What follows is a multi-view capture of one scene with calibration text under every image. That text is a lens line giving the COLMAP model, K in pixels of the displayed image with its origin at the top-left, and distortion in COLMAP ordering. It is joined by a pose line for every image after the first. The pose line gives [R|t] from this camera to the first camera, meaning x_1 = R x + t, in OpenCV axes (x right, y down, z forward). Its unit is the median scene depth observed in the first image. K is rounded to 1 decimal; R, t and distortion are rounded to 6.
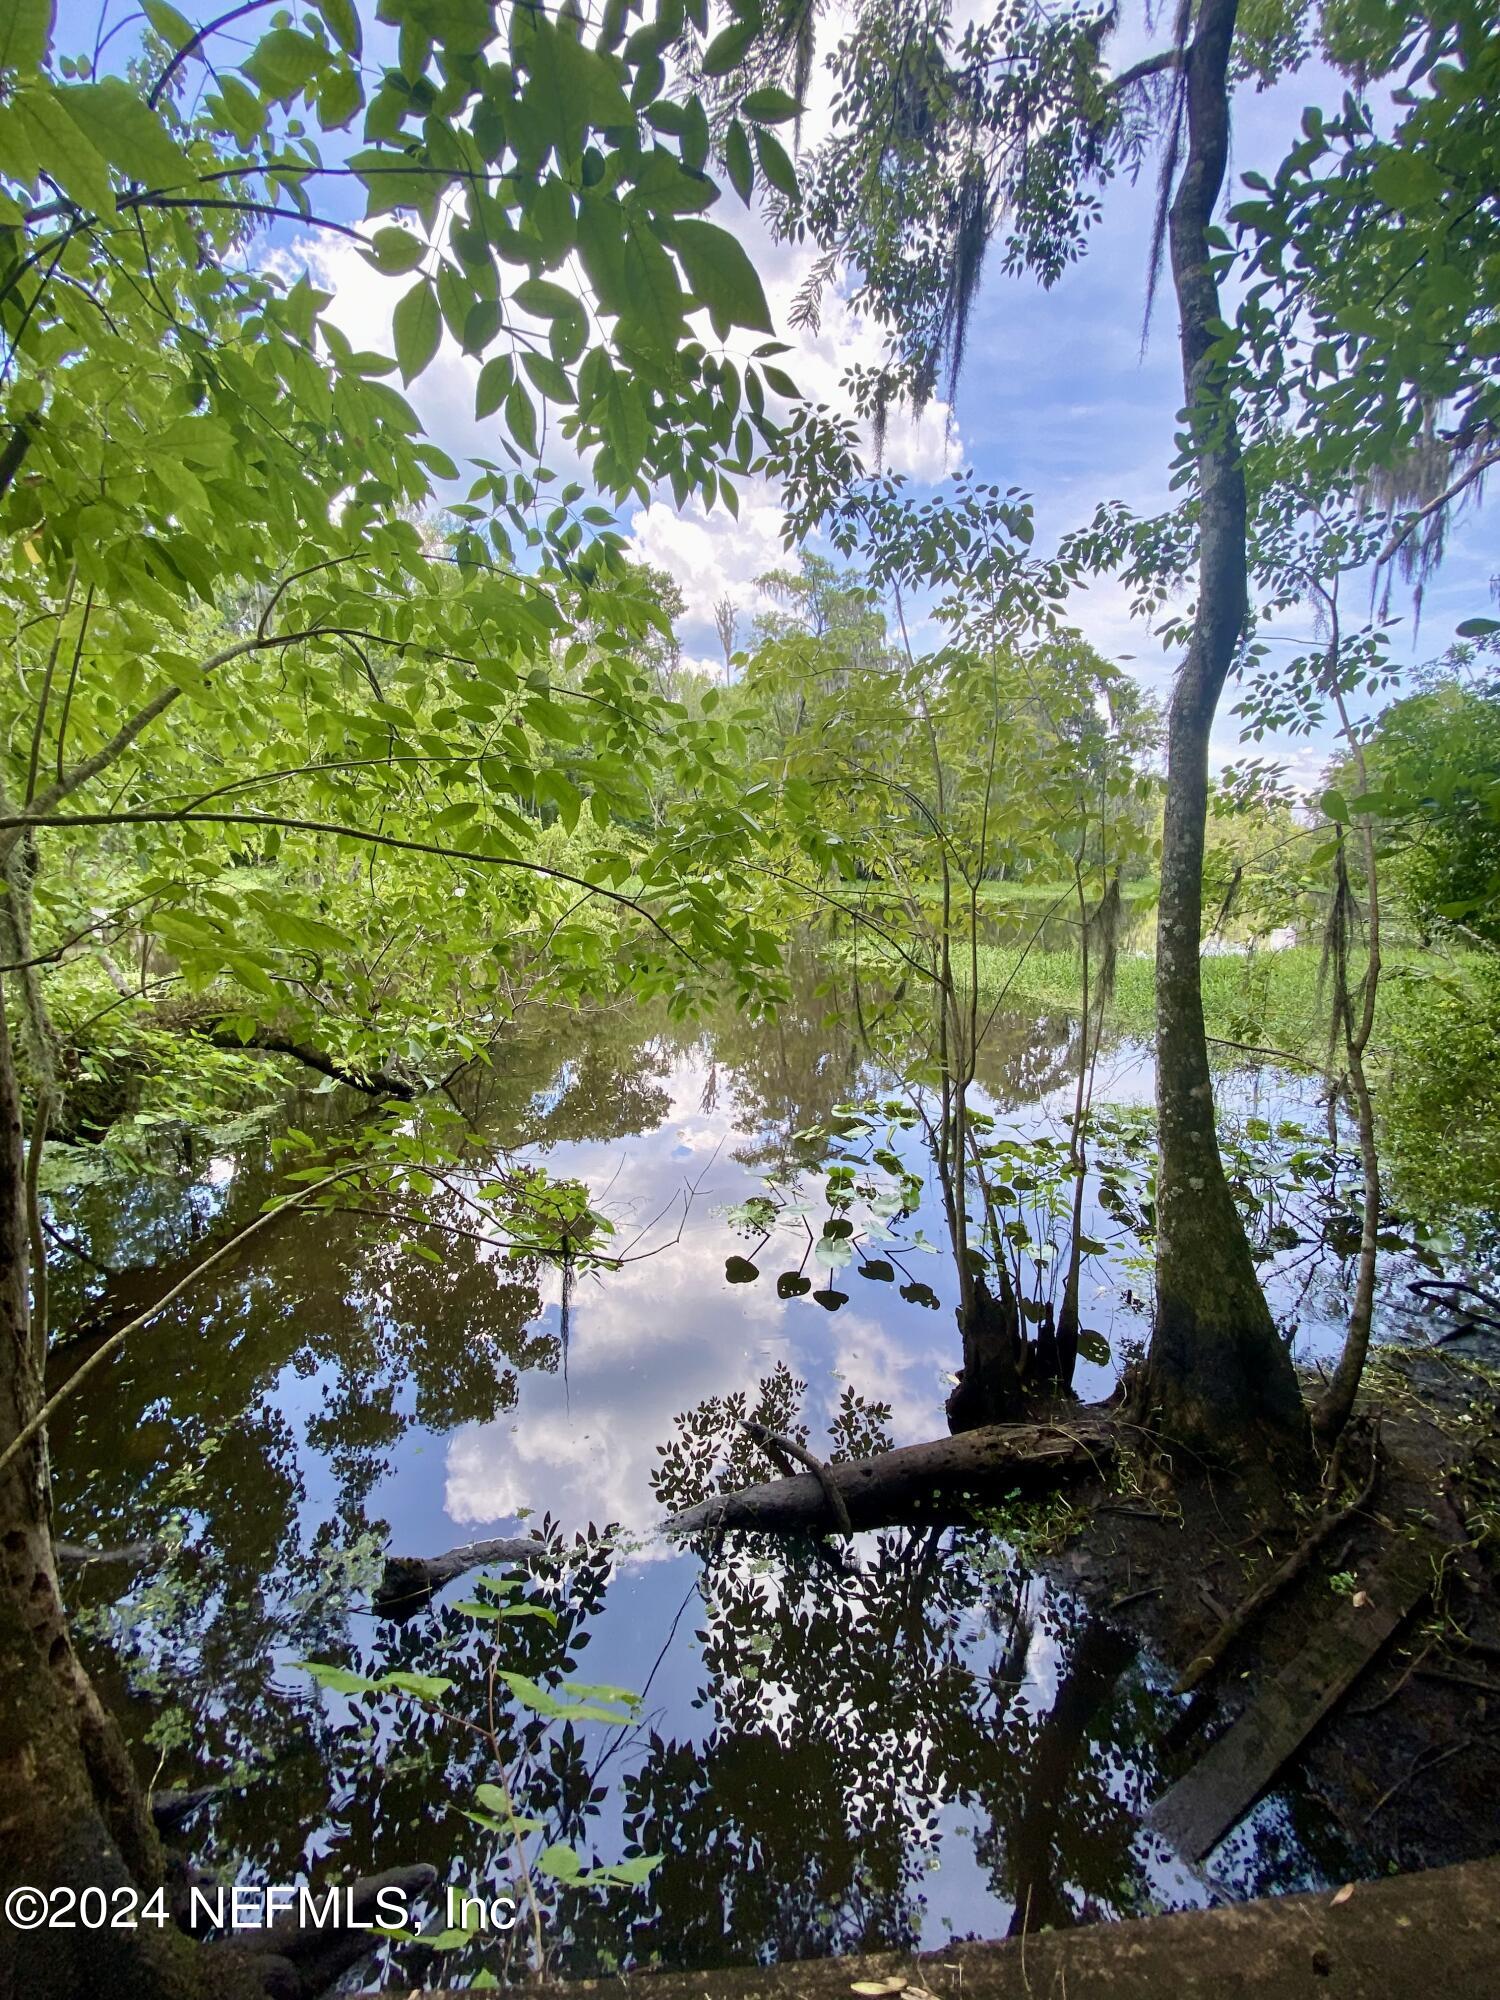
lens RADIAL K [[811.6, 0, 745.8], [0, 811.6, 987.2], [0, 0, 1]] dist [0.025222, -0.023954]
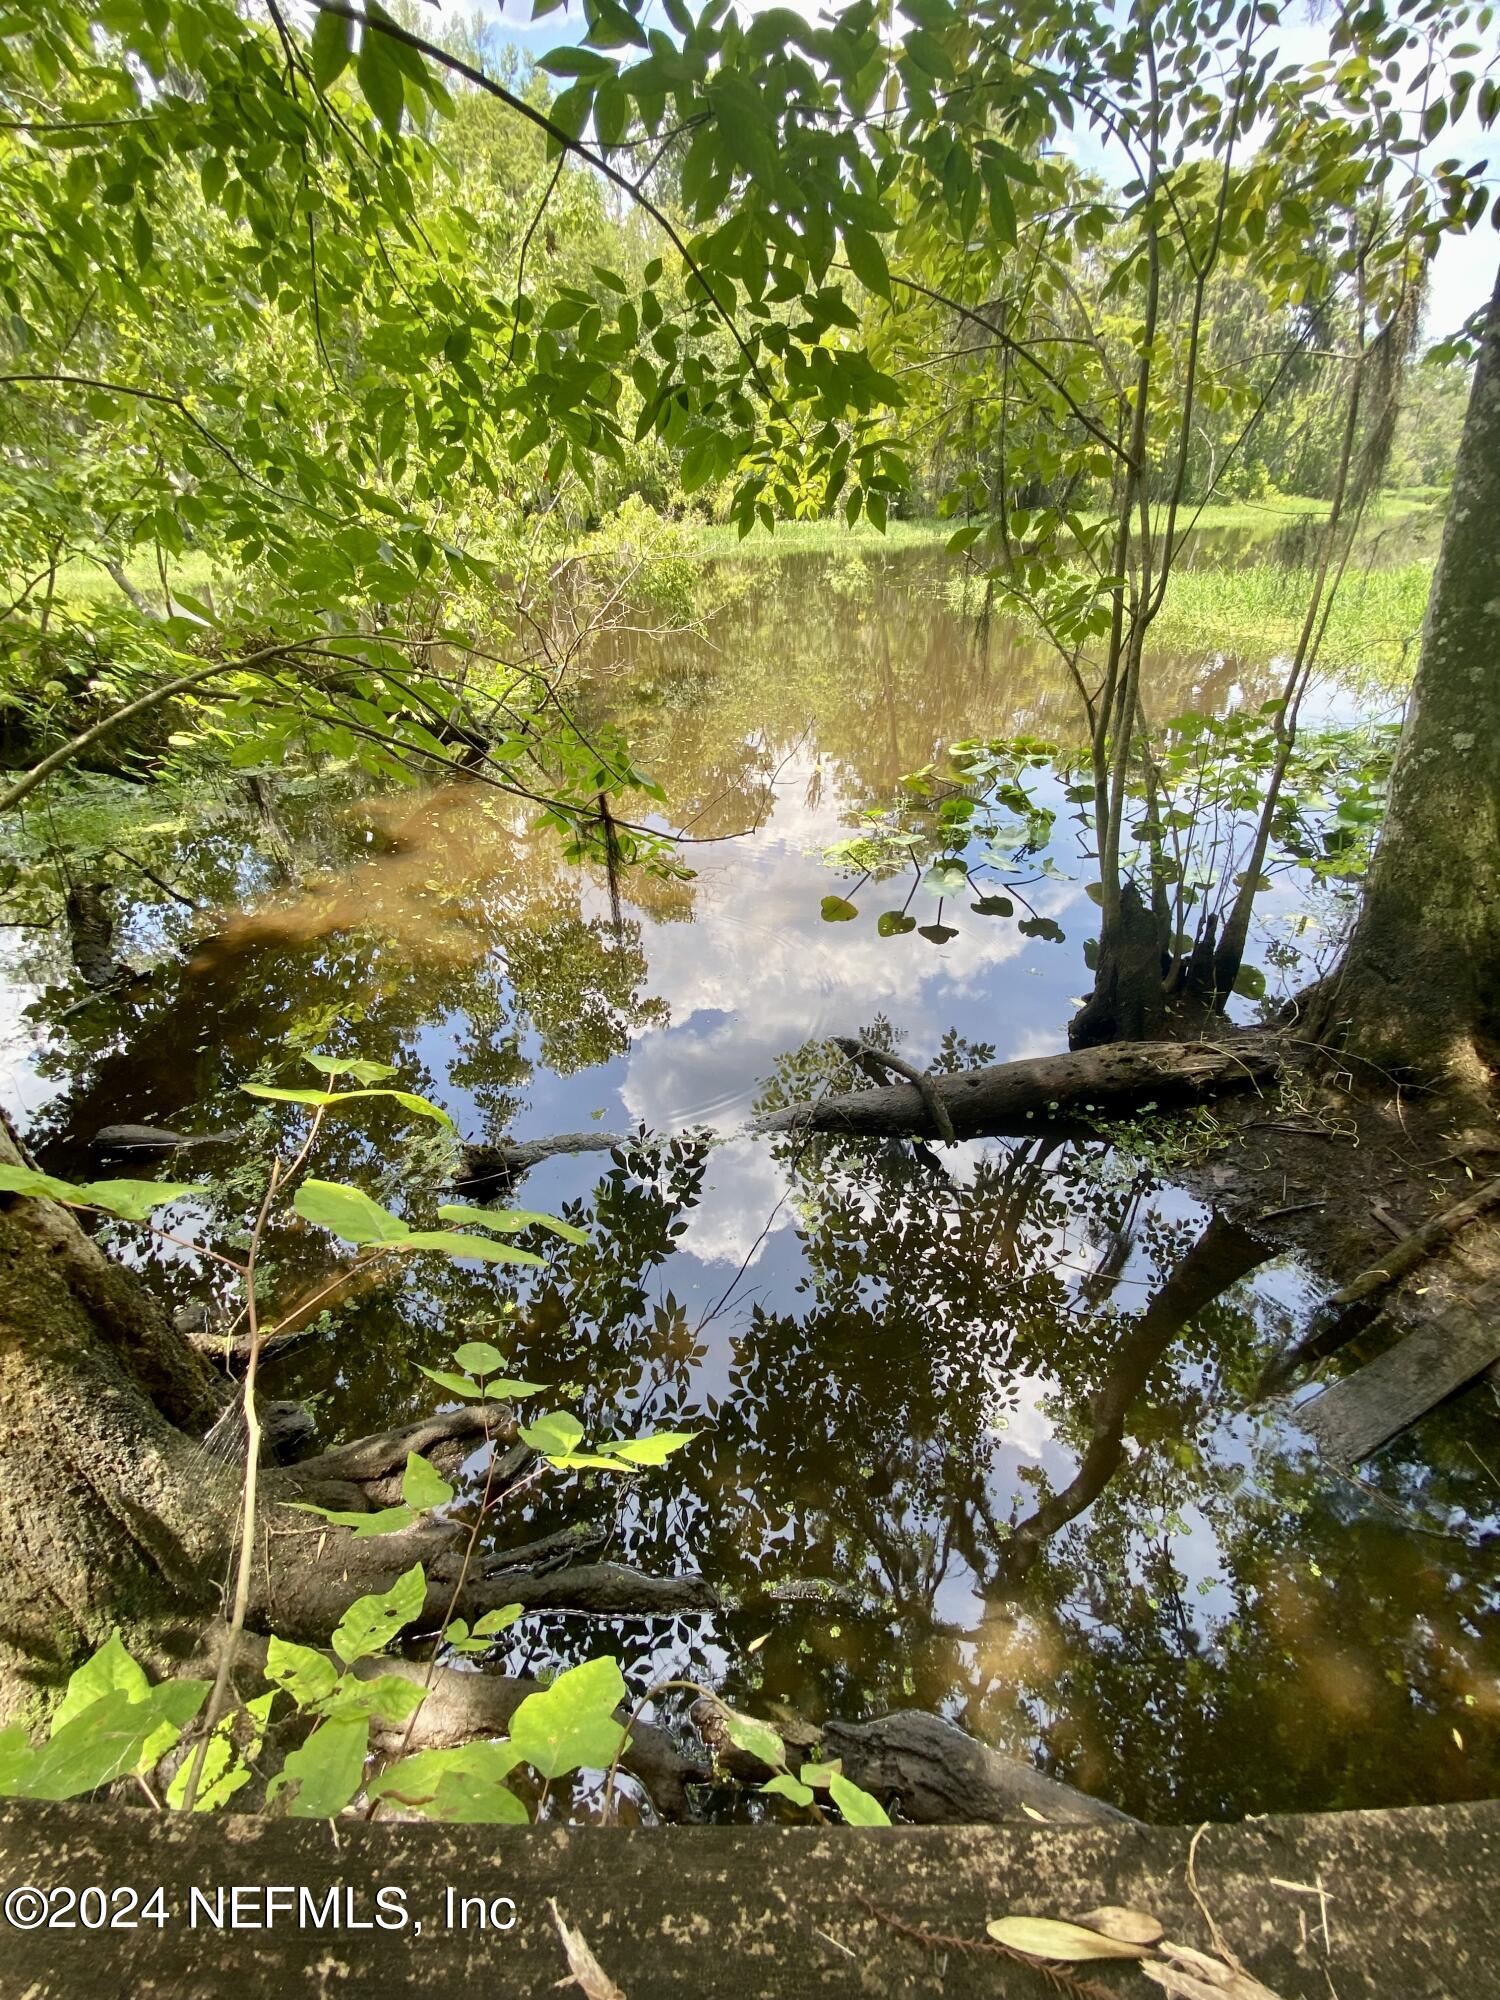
lens RADIAL K [[811.6, 0, 745.8], [0, 811.6, 987.2], [0, 0, 1]] dist [0.025222, -0.023954]
pose [[0.991552, 0.007426, -0.129496, 0.009965], [0.038750, 0.935807, 0.350376, 0.123263], [0.123785, -0.352435, 0.927614, 0.127843]]
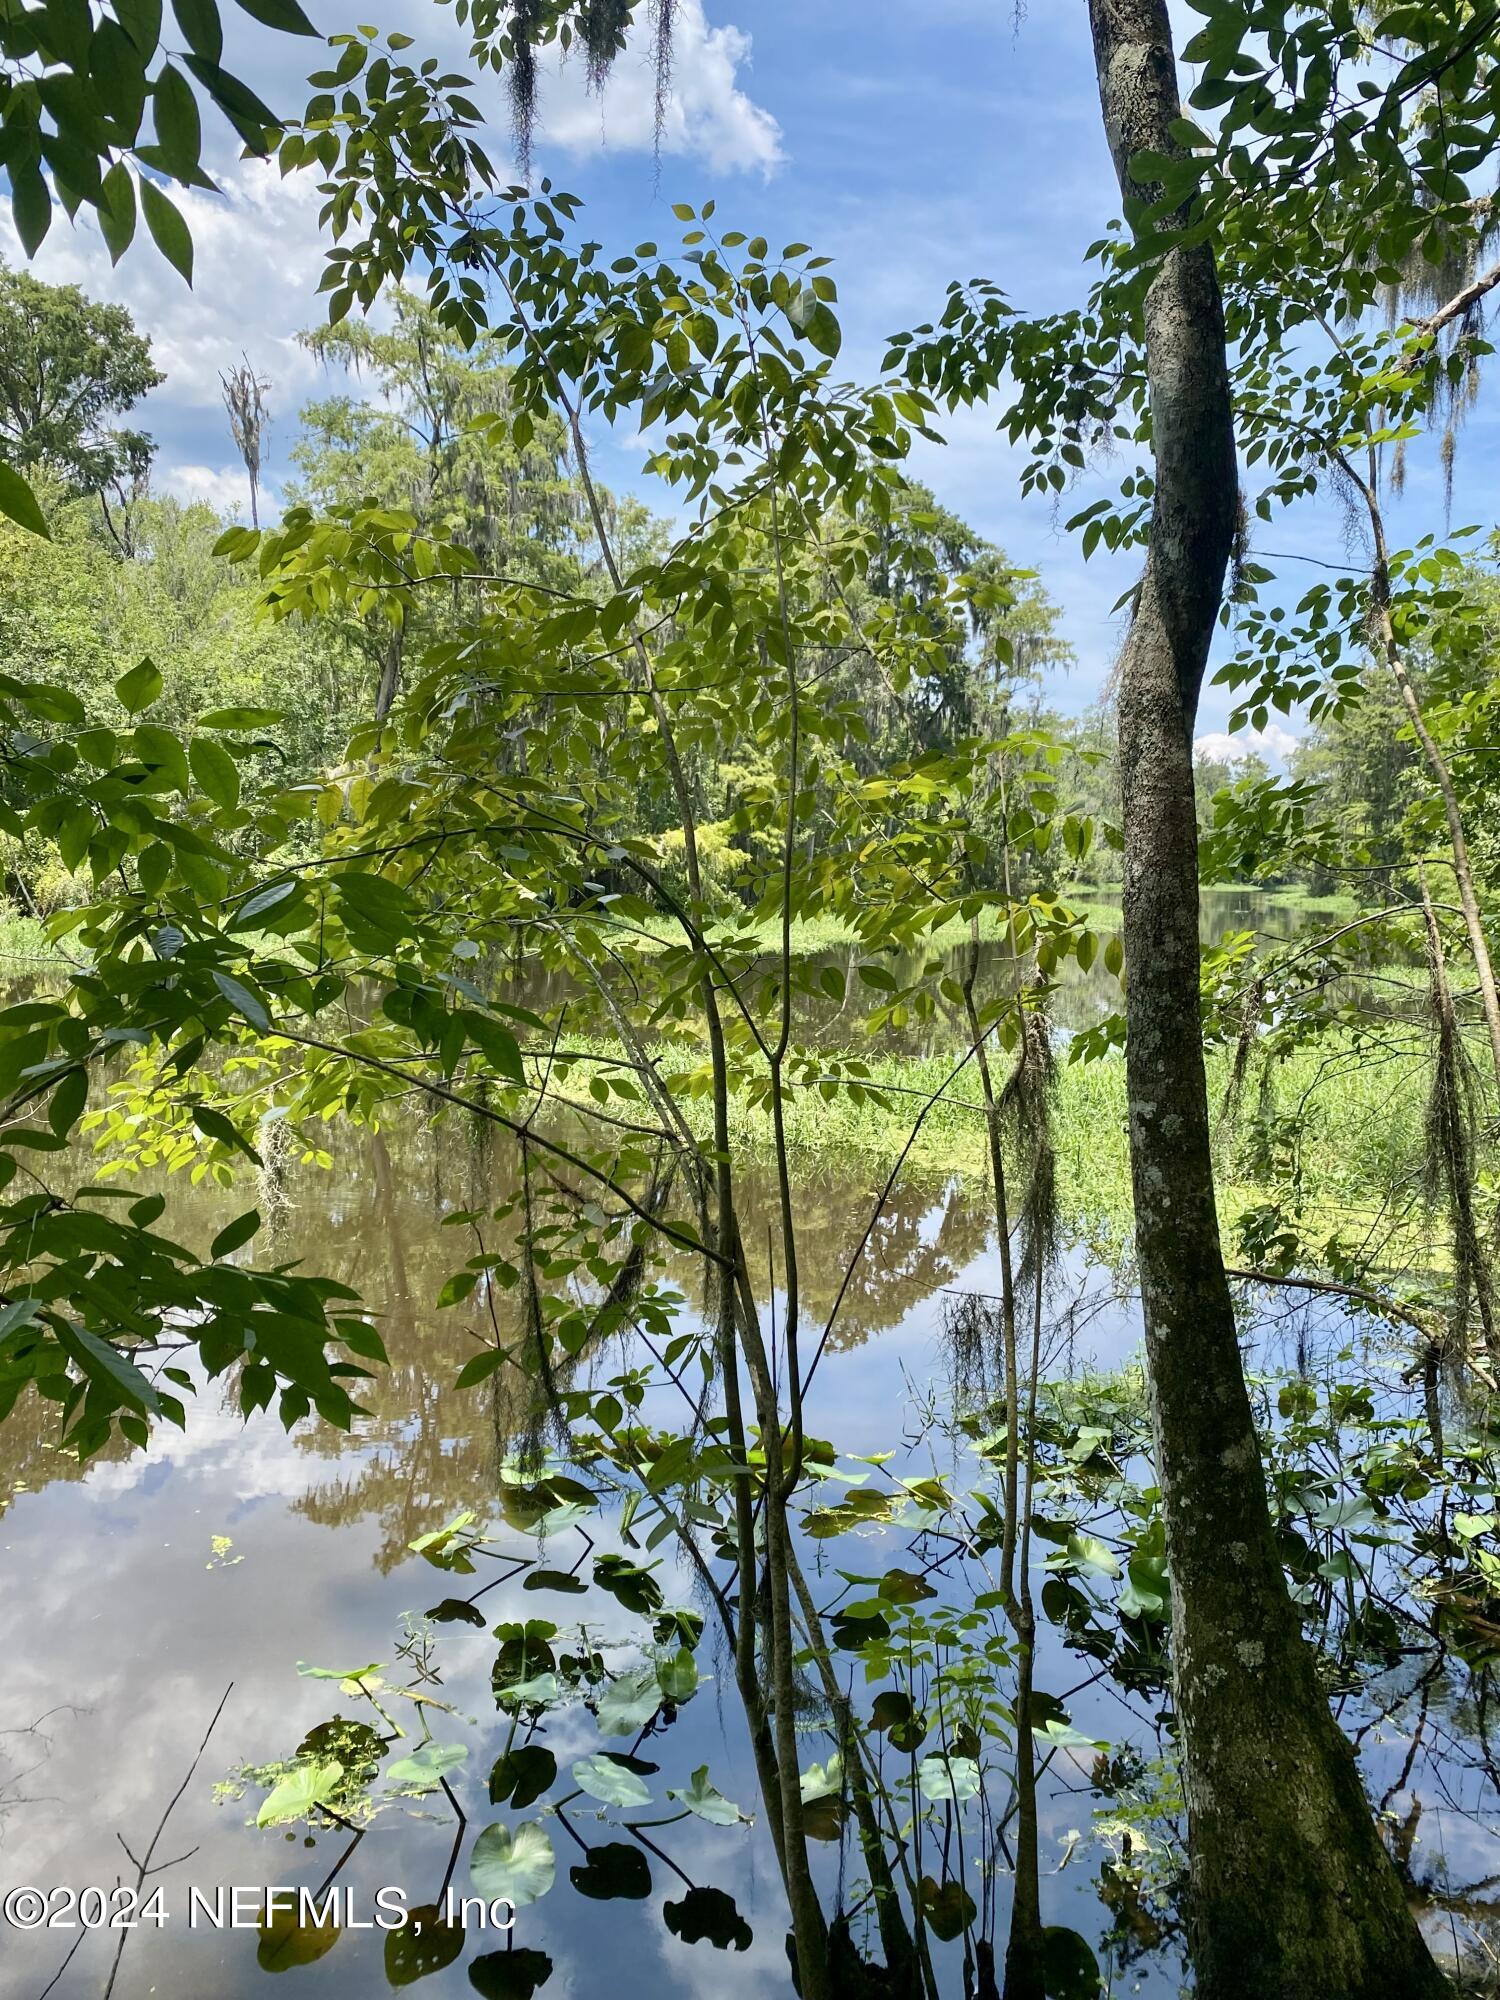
lens RADIAL K [[1590.0, 0, 760.6], [0, 1590.0, 957.0], [0, 0, 1]] dist [0.009981, 0.003732]
pose [[0.962146, -0.037983, 0.269874, 0.024446], [0.063353, 0.994285, -0.085925, -0.081238], [-0.265068, 0.099770, 0.959054, 0.097698]]
